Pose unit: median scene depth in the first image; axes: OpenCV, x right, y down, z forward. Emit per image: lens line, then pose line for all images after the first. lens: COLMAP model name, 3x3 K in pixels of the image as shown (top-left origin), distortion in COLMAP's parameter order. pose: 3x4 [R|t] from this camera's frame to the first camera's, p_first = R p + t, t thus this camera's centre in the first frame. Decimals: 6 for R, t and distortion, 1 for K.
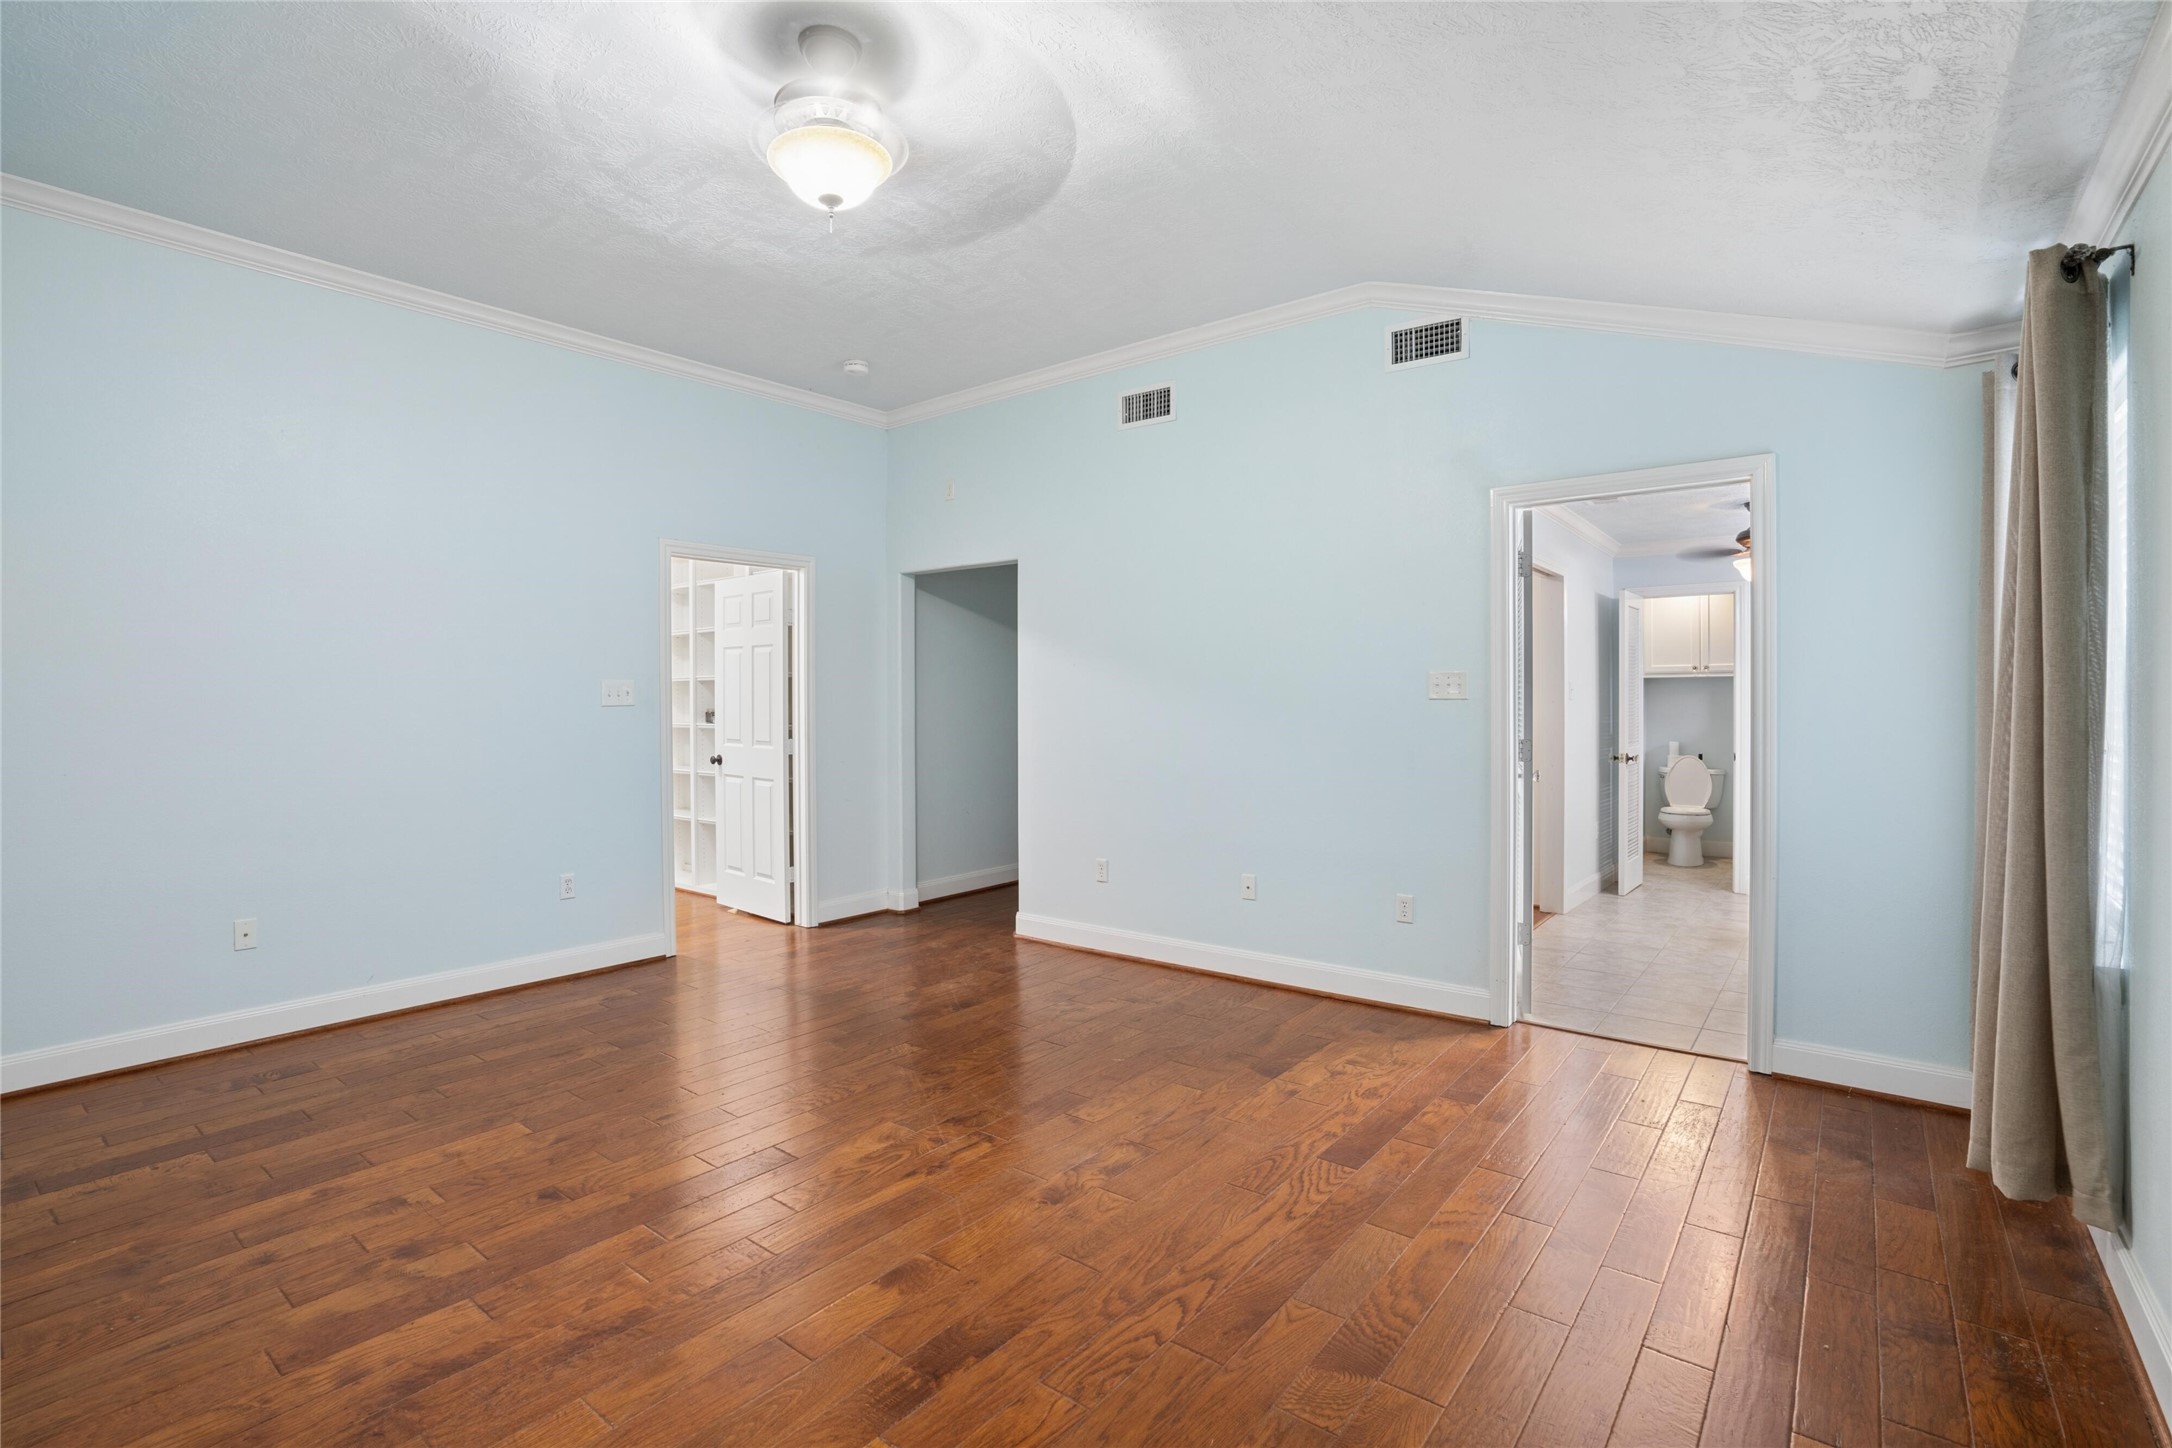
lens RADIAL K [[1083.5, 0, 1094.6], [0, 1083.5, 703.8], [0, 0, 1]] dist [-0.002508, -0.000217]
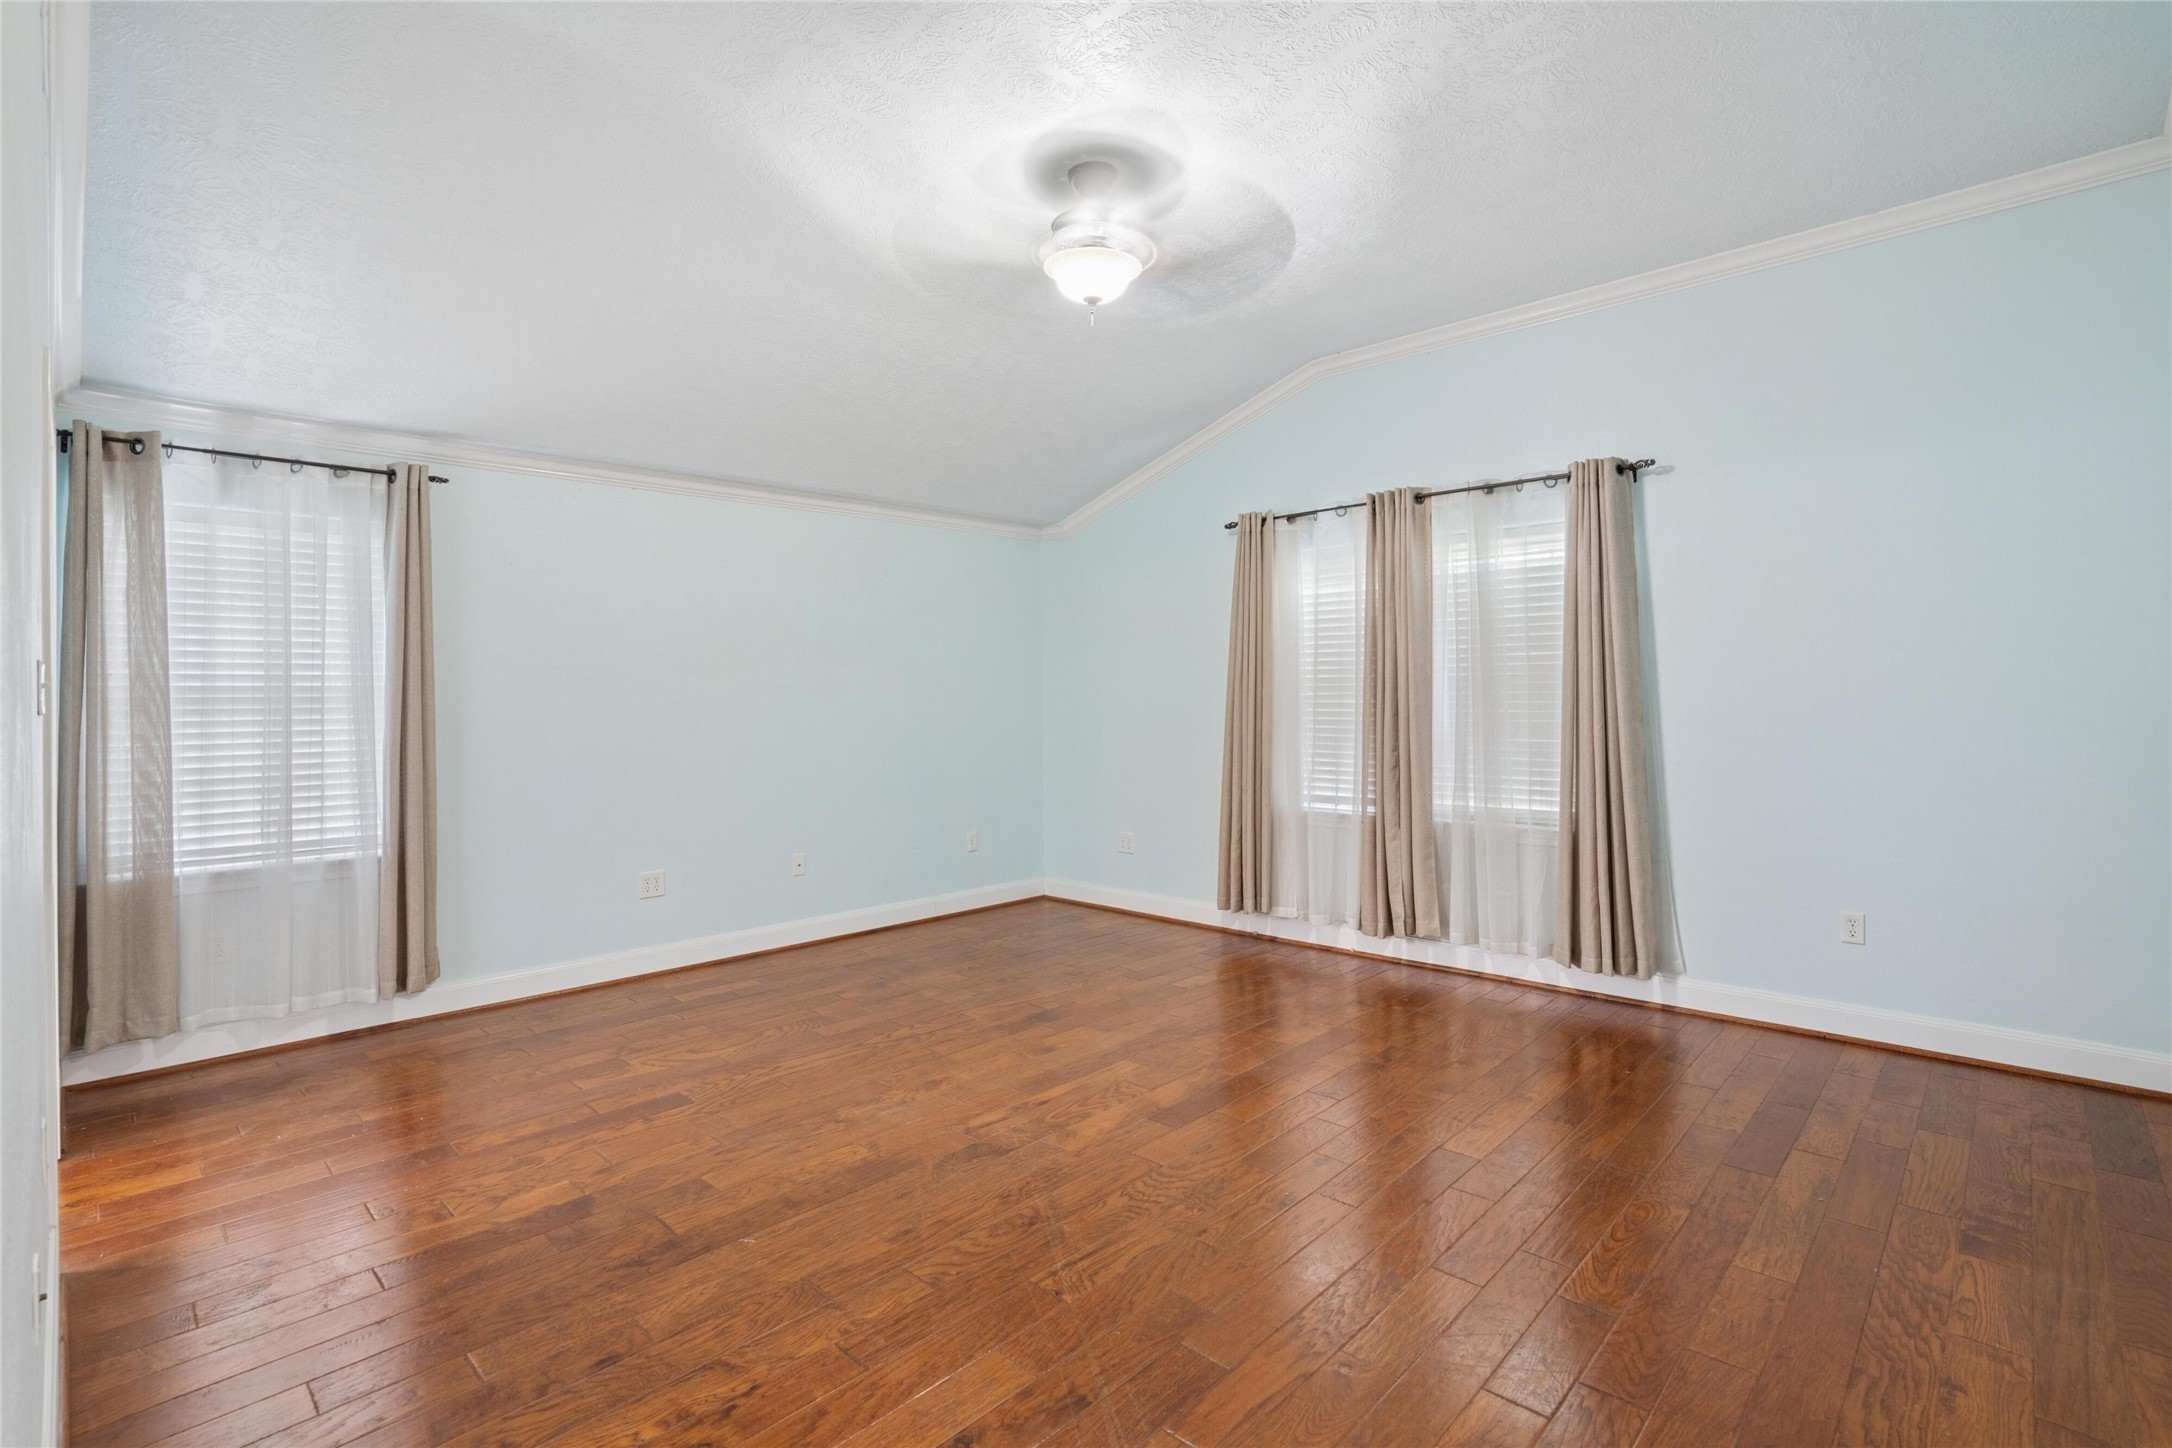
lens RADIAL K [[1083.5, 0, 1094.6], [0, 1083.5, 703.8], [0, 0, 1]] dist [-0.002508, -0.000217]
pose [[-0.995808, 0.018614, 0.089552, -0.315538], [0.019279, 0.999793, 0.006570, -0.005306], [-0.089411, 0.008269, -0.995961, 2.010578]]
